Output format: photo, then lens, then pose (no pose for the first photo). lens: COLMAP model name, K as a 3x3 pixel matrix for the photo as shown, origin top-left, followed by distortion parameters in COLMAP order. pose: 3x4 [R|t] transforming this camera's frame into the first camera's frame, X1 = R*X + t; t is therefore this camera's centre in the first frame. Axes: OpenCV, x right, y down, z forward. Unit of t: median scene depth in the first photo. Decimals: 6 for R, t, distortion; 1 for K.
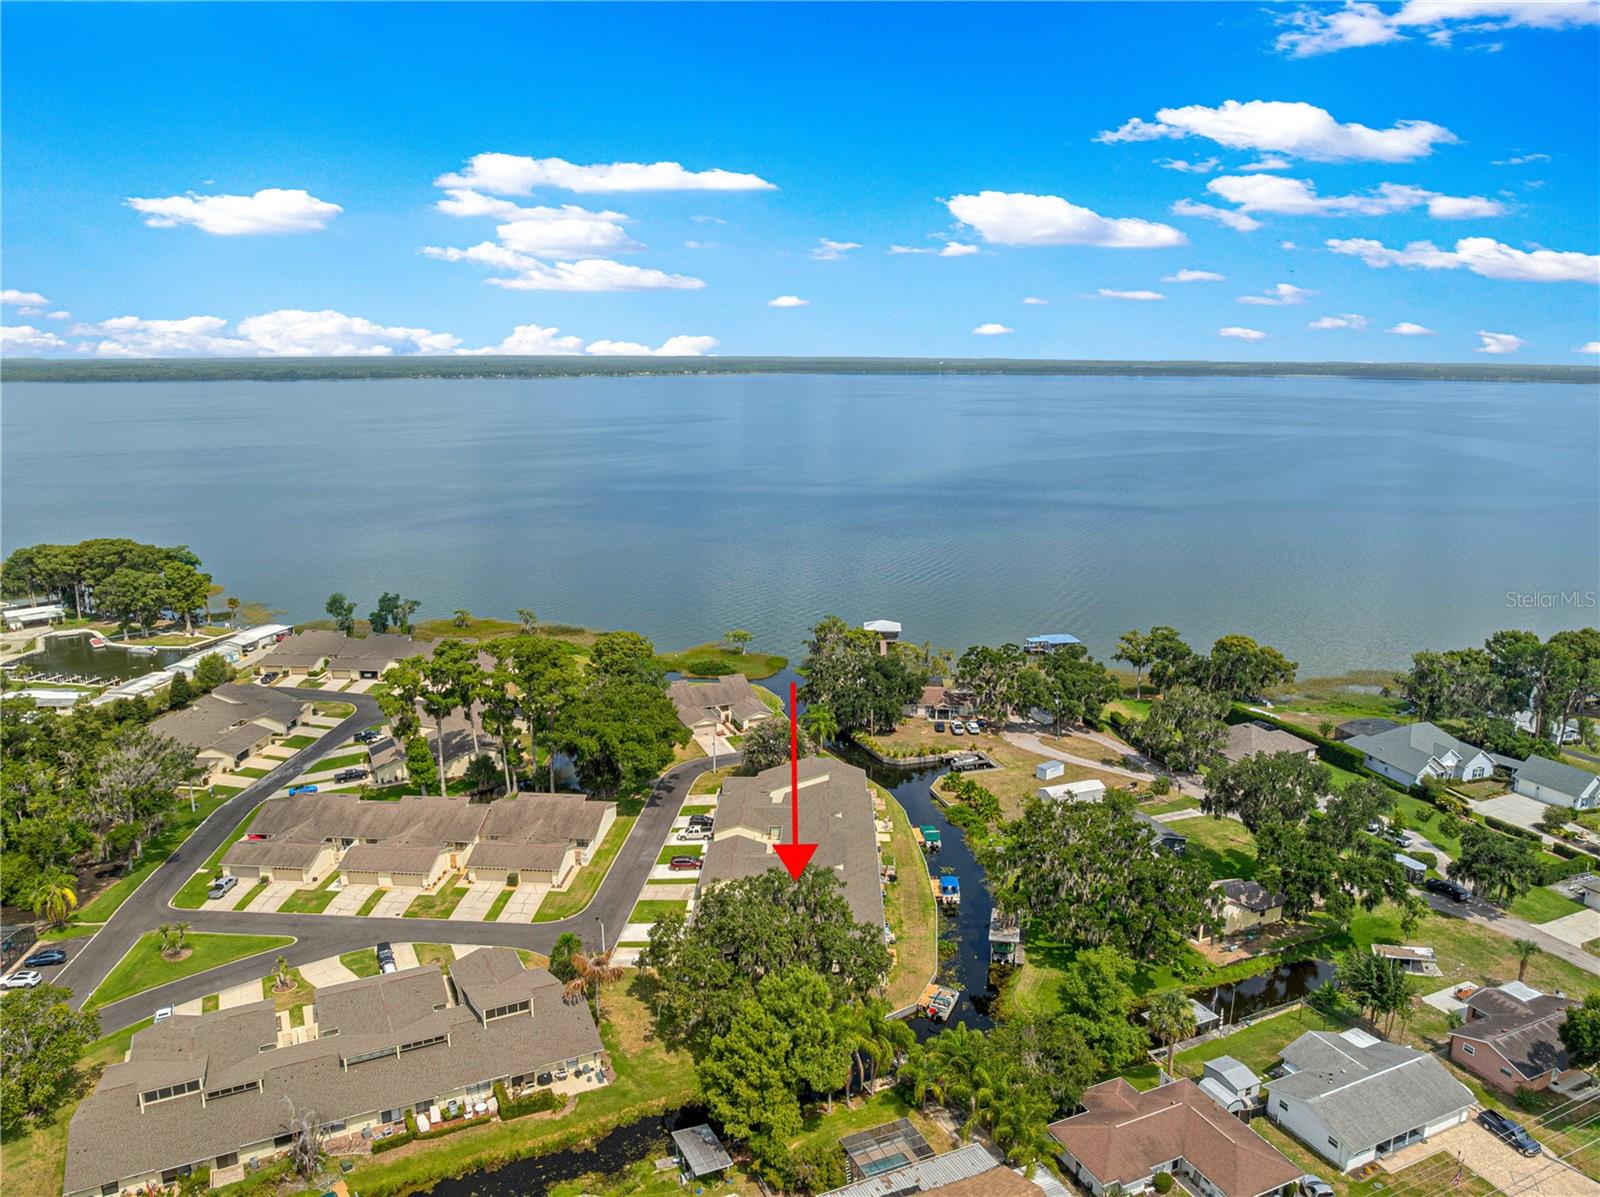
lens RADIAL K [[1133.3, 0, 803.4], [0, 1133.3, 593.7], [0, 0, 1]] dist [-0.031835, -0.003664]
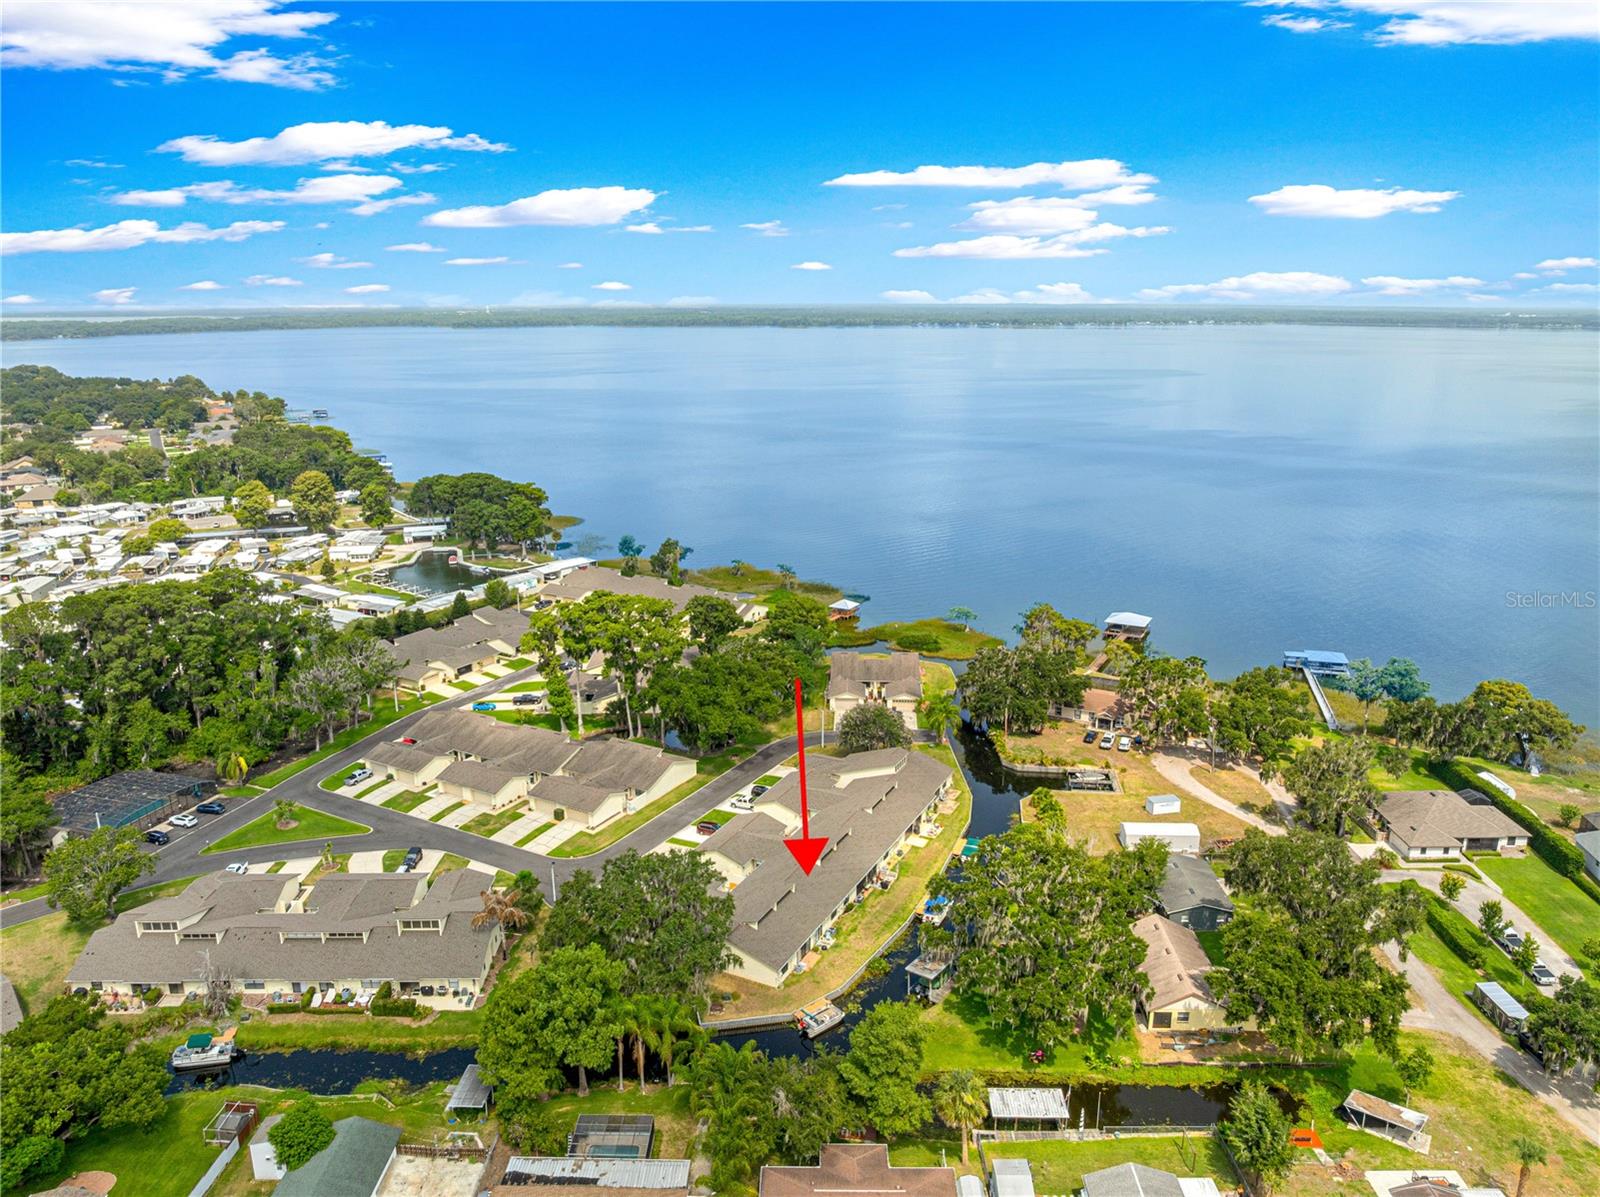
lens RADIAL K [[1133.3, 0, 803.4], [0, 1133.3, 593.7], [0, 0, 1]] dist [-0.031835, -0.003664]
pose [[0.903203, 0.102913, -0.416694, 0.304024], [-0.084154, 0.994447, 0.063195, -0.039523], [0.420884, -0.022011, 0.906847, 0.077337]]
